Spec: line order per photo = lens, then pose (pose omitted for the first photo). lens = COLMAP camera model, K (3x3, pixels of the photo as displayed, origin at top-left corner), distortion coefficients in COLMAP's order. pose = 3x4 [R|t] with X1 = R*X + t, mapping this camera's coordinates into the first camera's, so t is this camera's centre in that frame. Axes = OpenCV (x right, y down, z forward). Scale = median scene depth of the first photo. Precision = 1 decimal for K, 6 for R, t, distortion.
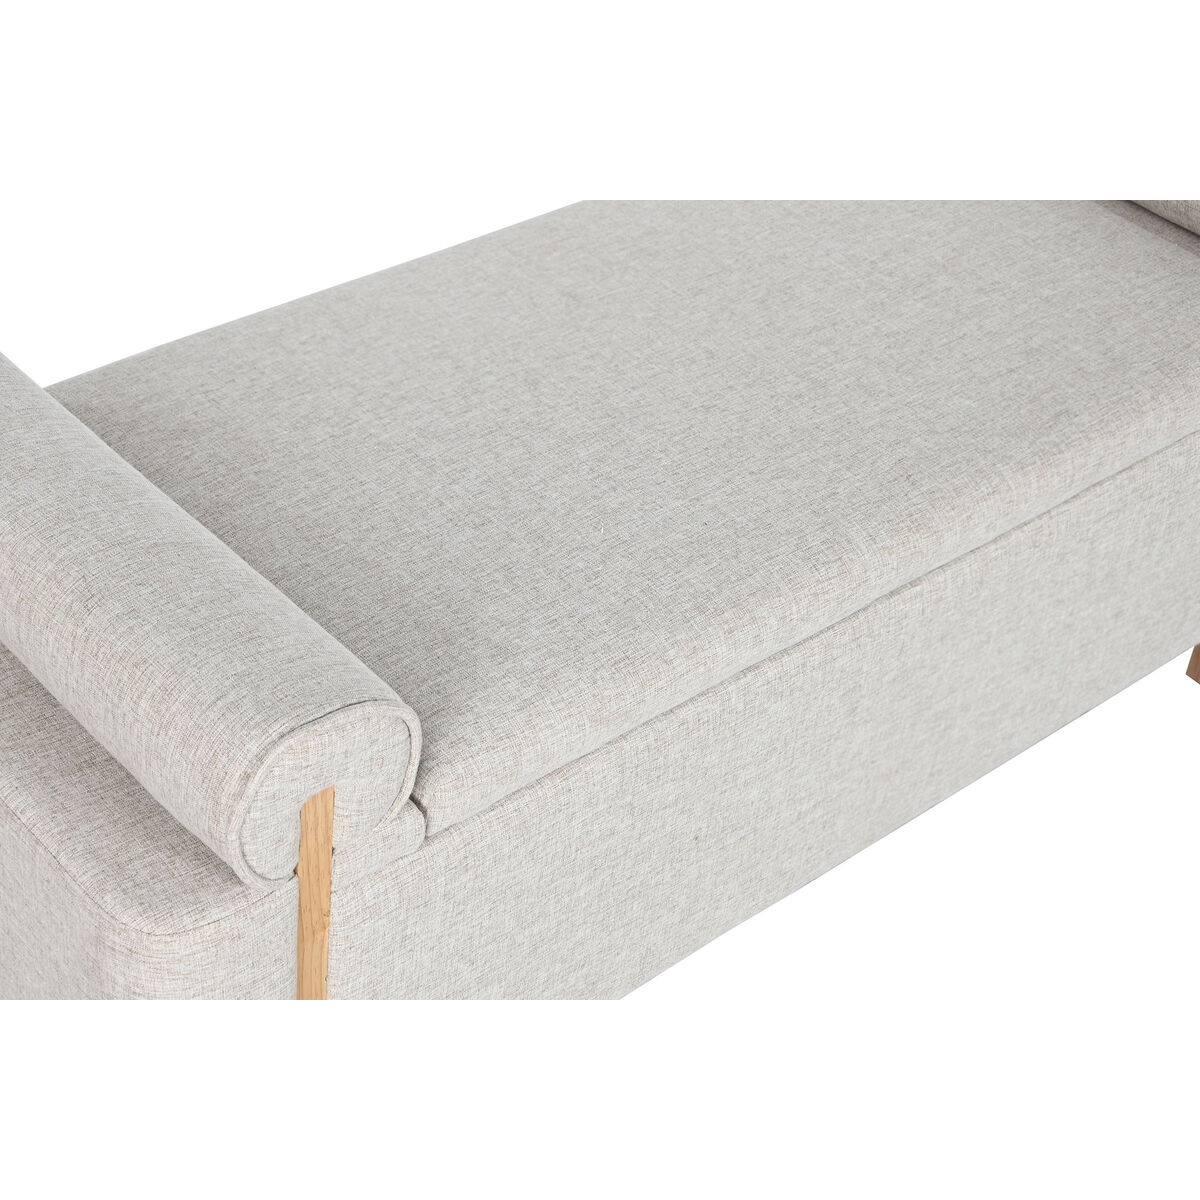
lens RADIAL K [[2274.5, 0, 599.4], [0, 2274.5, 698.0], [0, 0, 1]] dist [-0.033838, -0.115341]
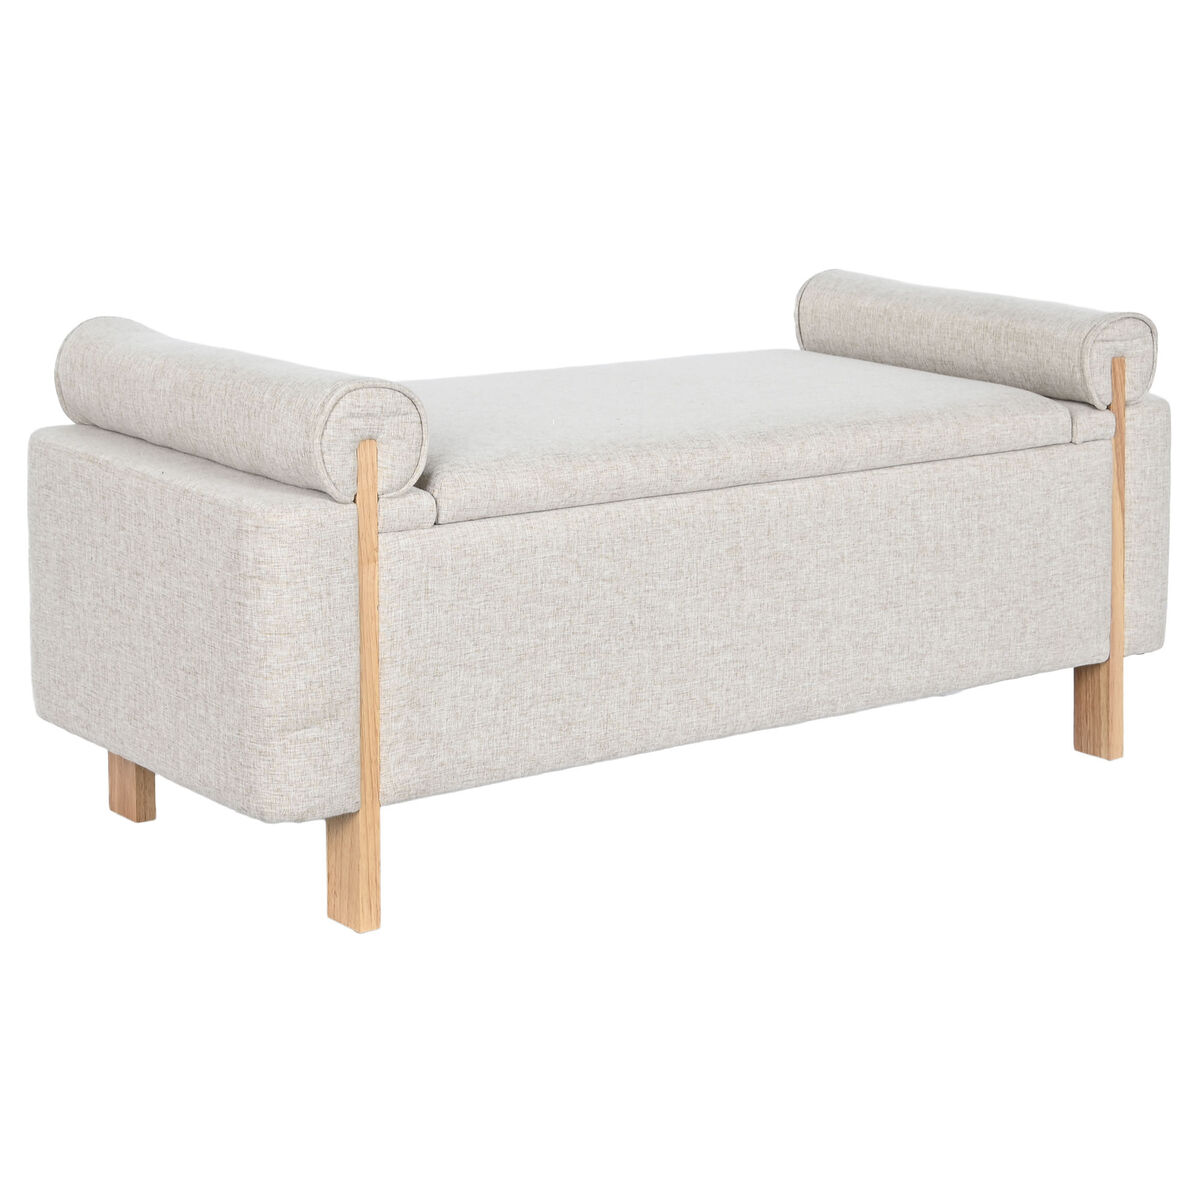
lens RADIAL K [[2822.8, 0, 600.0], [0, 2822.8, 600.0], [0, 0, 1]] dist [-0.132267, -0.077578]
pose [[0.994522, -0.090344, -0.052572, 0.141179], [0.052152, 0.864747, -0.499492, 1.135463], [0.090588, 0.494014, 0.864722, -0.707589]]
